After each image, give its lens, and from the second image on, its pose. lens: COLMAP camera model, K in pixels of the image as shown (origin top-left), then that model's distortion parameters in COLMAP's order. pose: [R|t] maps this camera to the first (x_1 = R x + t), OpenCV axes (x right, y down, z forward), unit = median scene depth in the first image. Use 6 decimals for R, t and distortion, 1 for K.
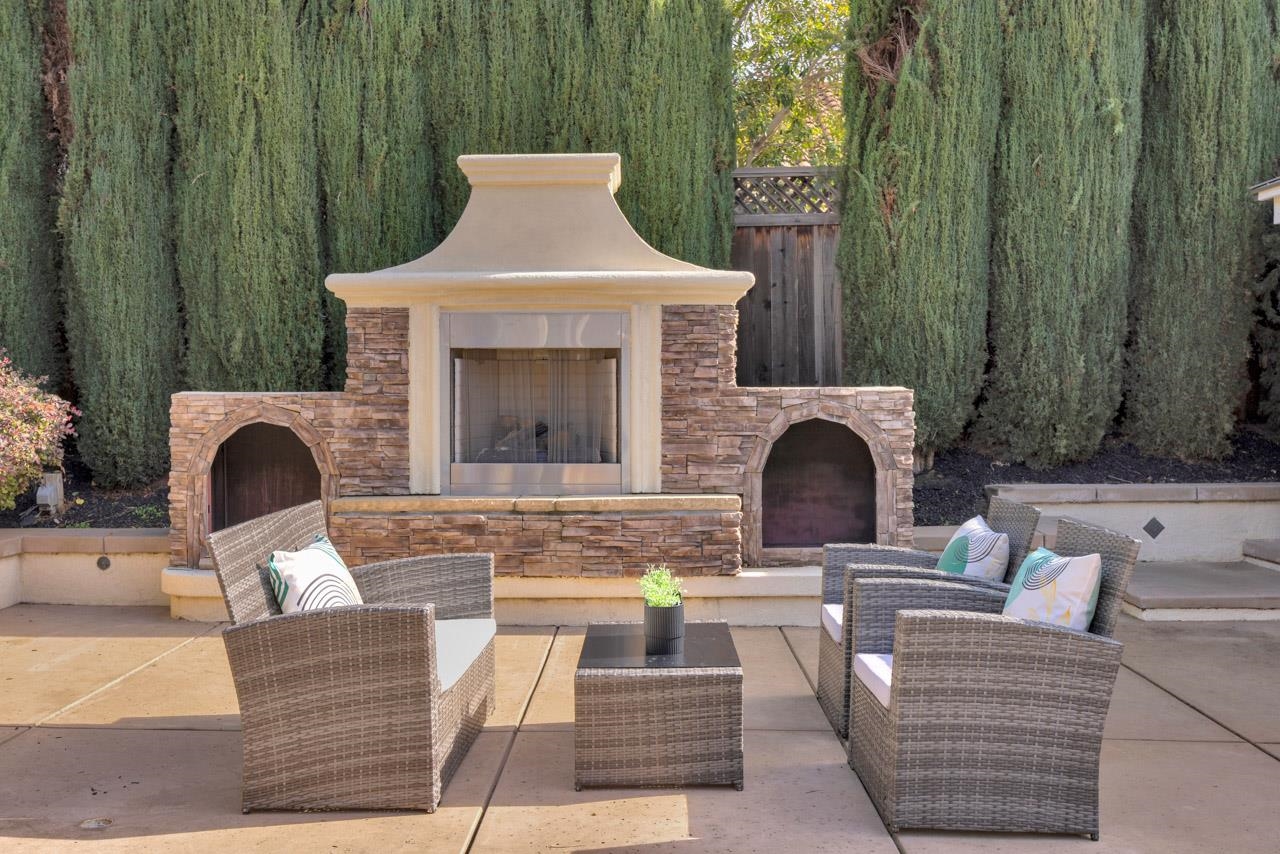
lens RADIAL K [[1264.8, 0, 643.3], [0, 1264.8, 418.1], [0, 0, 1]] dist [-0.005330, 0.000000]
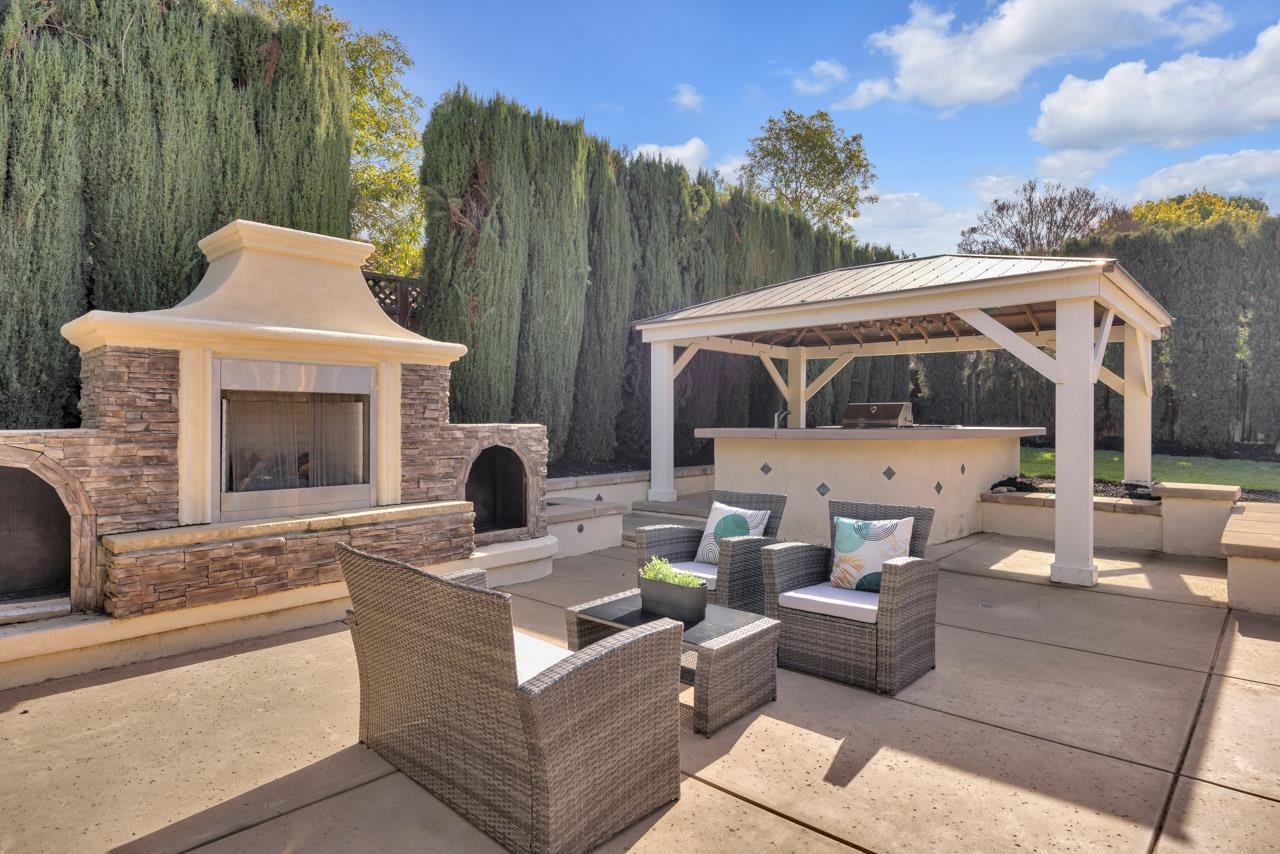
lens RADIAL K [[683.4, 0, 649.5], [0, 683.4, 419.7], [0, 0, 1]] dist [-0.009280, -0.003540]
pose [[0.652941, 0.003744, 0.757399, -0.348187], [0.013499, 0.999771, -0.016580, -0.013595], [-0.757288, 0.021050, 0.652741, 0.318068]]
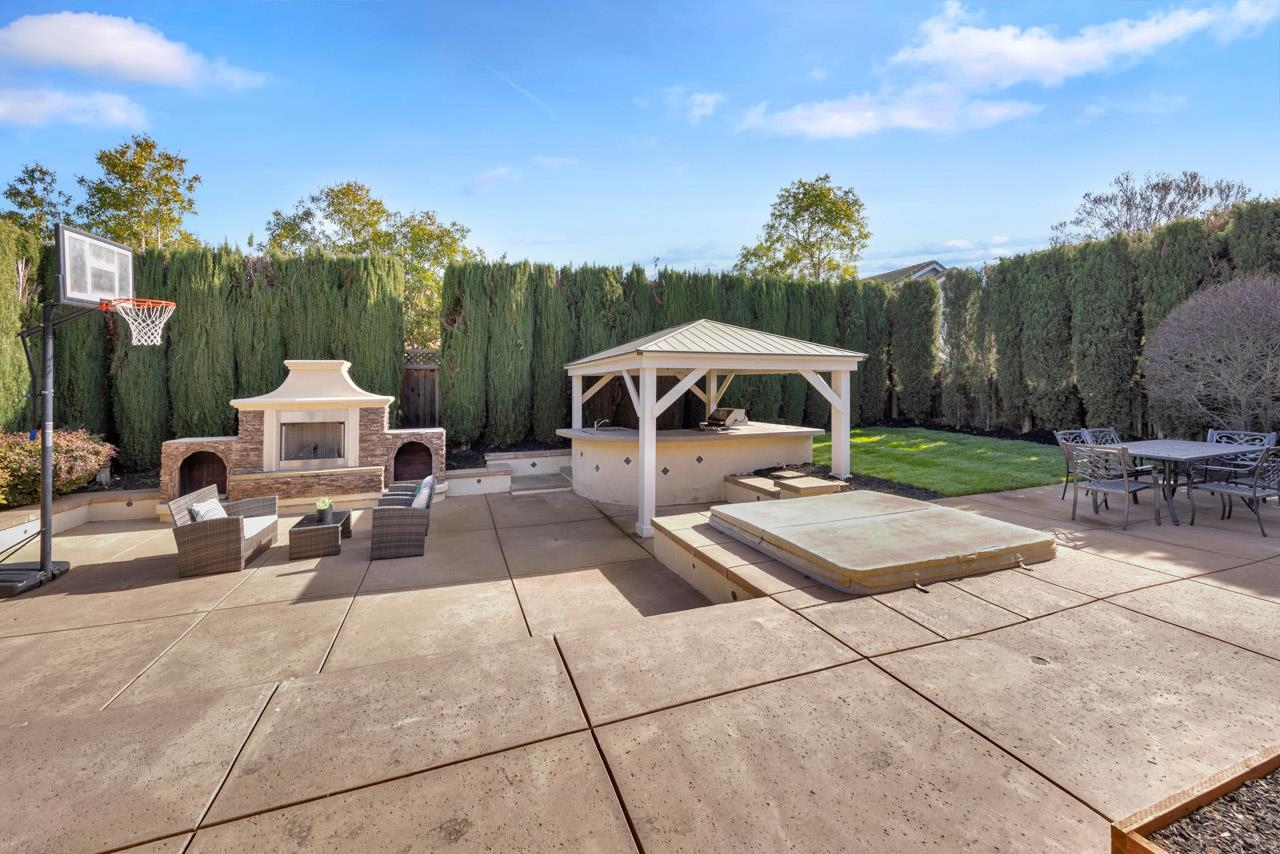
lens RADIAL K [[531.4, 0, 672.3], [0, 531.4, 368.9], [0, 0, 1]] dist [-0.005589, -0.000292]
pose [[0.923053, 0.005304, 0.384636, 0.220737], [0.014785, 0.998677, -0.049253, -0.105503], [-0.384388, 0.051149, 0.921753, -0.530014]]
